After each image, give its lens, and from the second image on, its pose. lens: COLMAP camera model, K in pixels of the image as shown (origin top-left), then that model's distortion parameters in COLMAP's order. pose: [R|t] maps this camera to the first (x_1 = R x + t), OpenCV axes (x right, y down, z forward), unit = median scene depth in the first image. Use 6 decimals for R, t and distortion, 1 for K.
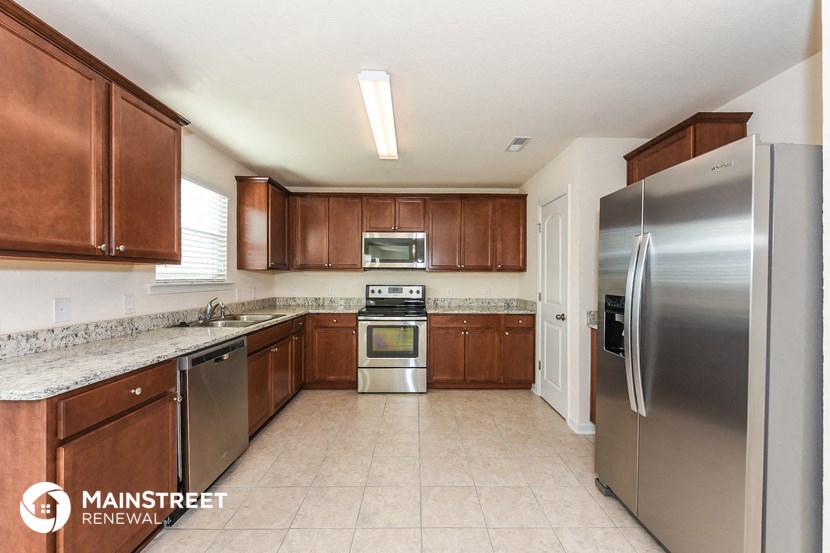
lens RADIAL K [[330.6, 0, 415.0], [0, 330.6, 276.5], [0, 0, 1]] dist [-0.000434, -0.000130]
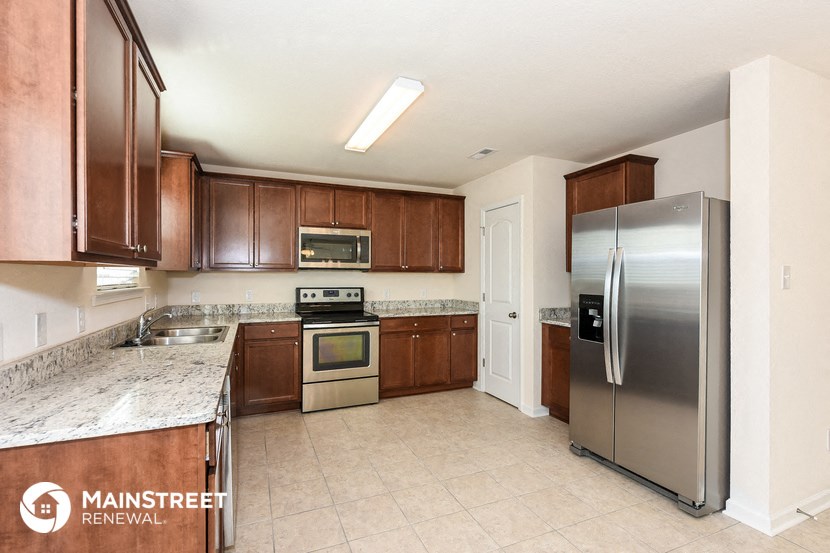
lens RADIAL K [[394.6, 0, 415.0], [0, 394.6, 276.5], [0, 0, 1]] dist [0.000210, -0.000090]
pose [[0.923118, -0.002497, 0.384509, -0.294042], [0.000536, 0.999986, 0.005205, -0.010304], [-0.384517, -0.004599, 0.923106, -0.065905]]
